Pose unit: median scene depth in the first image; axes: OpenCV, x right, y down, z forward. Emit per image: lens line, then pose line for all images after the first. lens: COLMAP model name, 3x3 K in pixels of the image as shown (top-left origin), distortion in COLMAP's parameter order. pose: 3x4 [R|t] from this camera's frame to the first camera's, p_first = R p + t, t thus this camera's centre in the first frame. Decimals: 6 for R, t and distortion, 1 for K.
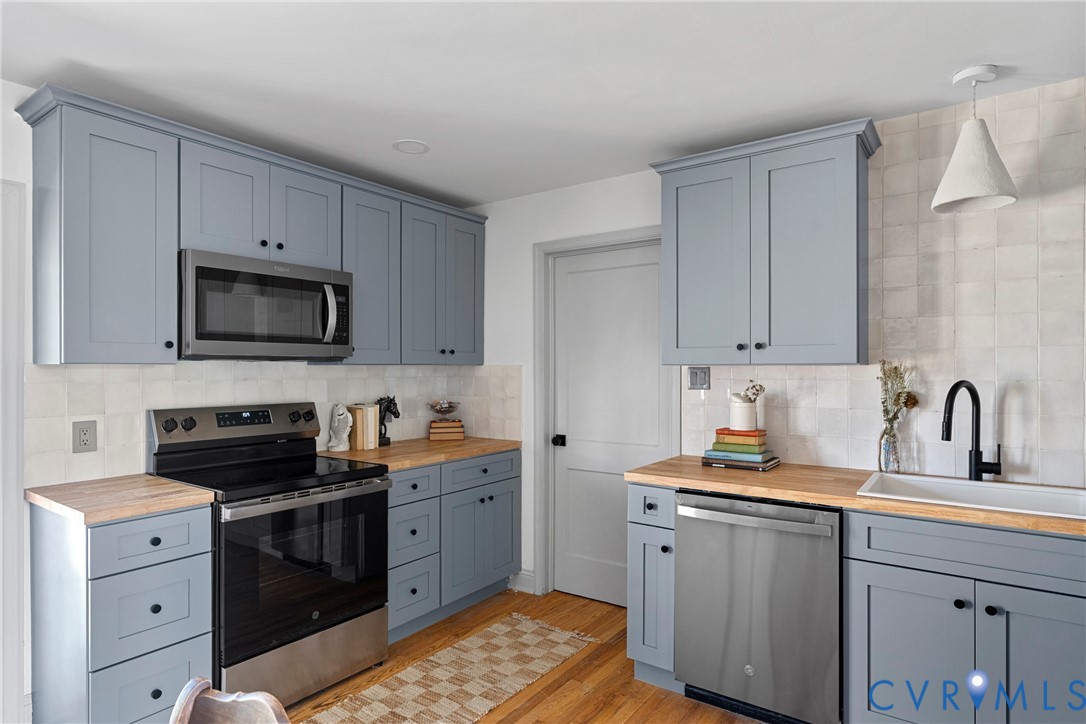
lens RADIAL K [[602.8, 0, 542.7], [0, 602.8, 366.7], [0, 0, 1]] dist [-0.005132, 0.000985]
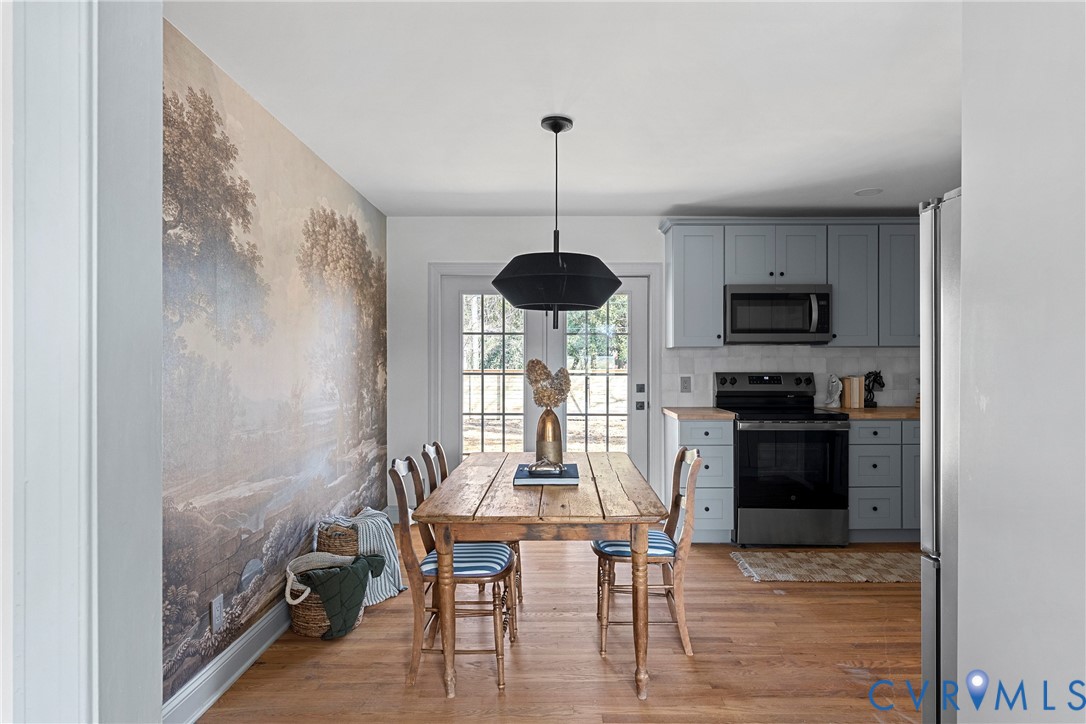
lens RADIAL K [[619.5, 0, 545.7], [0, 619.5, 364.5], [0, 0, 1]] dist [0.000543, -0.000085]
pose [[0.571576, 0.002439, -0.820546, 0.554026], [0.000871, 0.999993, 0.003580, 0.036309], [0.820549, -0.002761, 0.571570, -0.465168]]
